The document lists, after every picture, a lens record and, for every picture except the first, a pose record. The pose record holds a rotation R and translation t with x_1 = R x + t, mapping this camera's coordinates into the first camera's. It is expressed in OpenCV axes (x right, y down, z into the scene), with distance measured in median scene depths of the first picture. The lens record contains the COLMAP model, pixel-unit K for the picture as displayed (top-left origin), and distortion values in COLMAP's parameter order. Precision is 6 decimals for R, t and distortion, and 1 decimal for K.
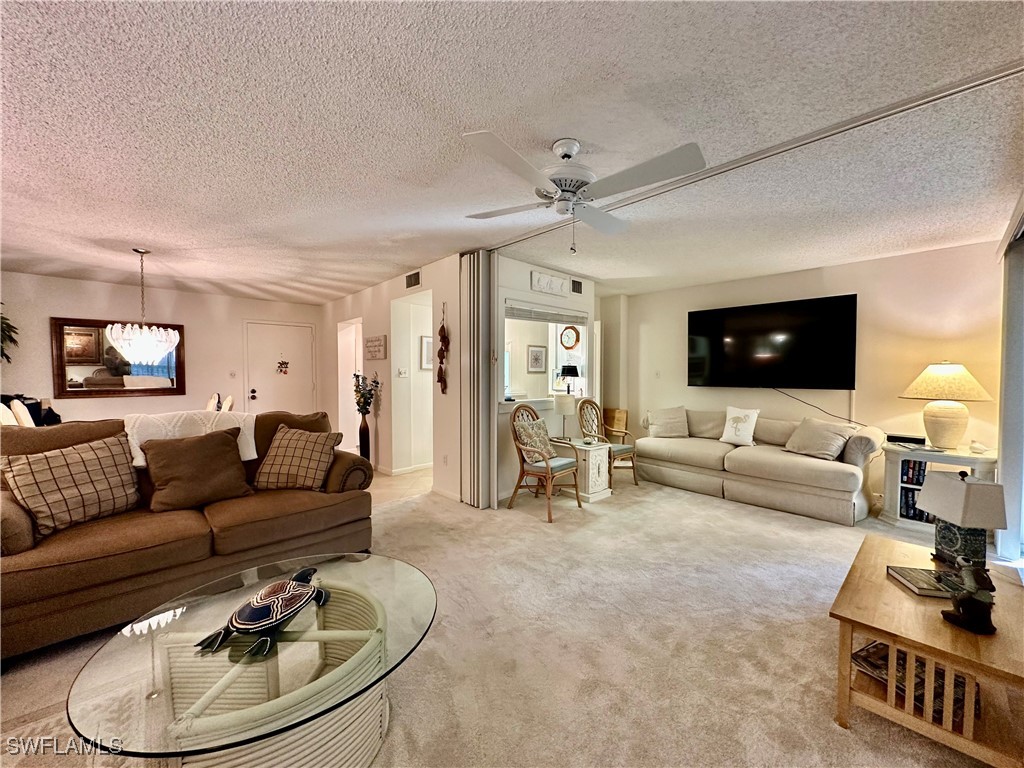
lens RADIAL K [[405.1, 0, 509.9], [0, 405.1, 384.1], [0, 0, 1]] dist [0.000934, -0.000090]
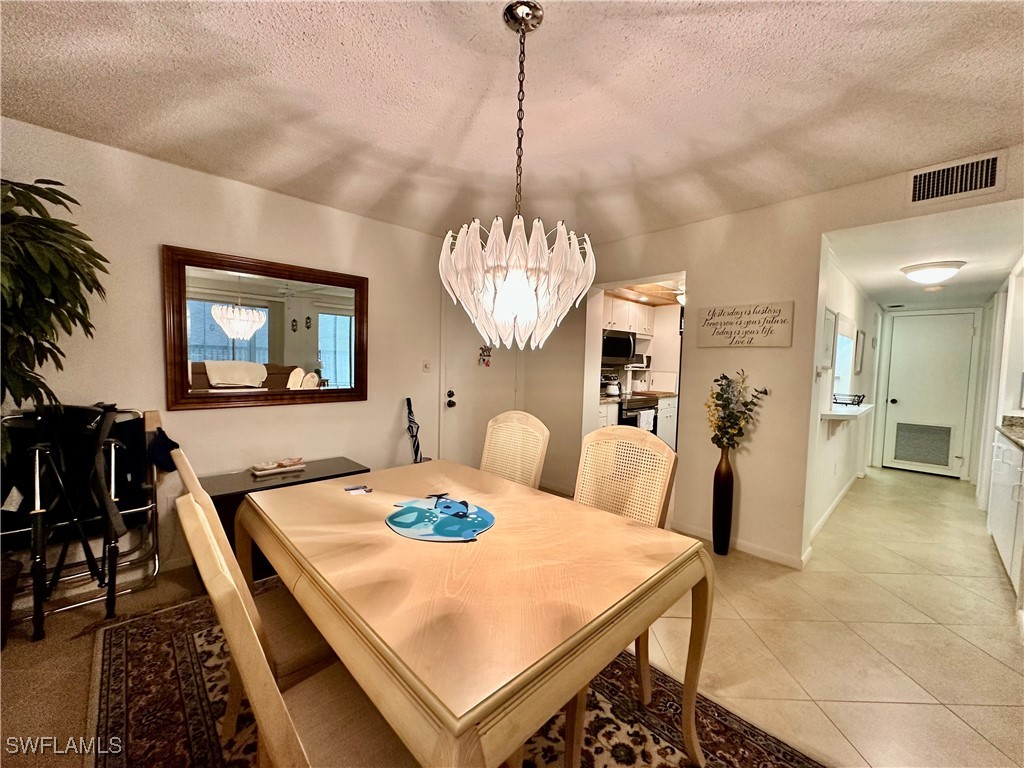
lens RADIAL K [[405.1, 0, 514.2], [0, 405.1, 385.8], [0, 0, 1]] dist [0.000934, -0.000090]
pose [[0.999648, 0.023387, -0.012504, -0.686707], [-0.022991, 0.999256, 0.030959, -0.020238], [0.013219, -0.030661, 0.999442, 0.503684]]
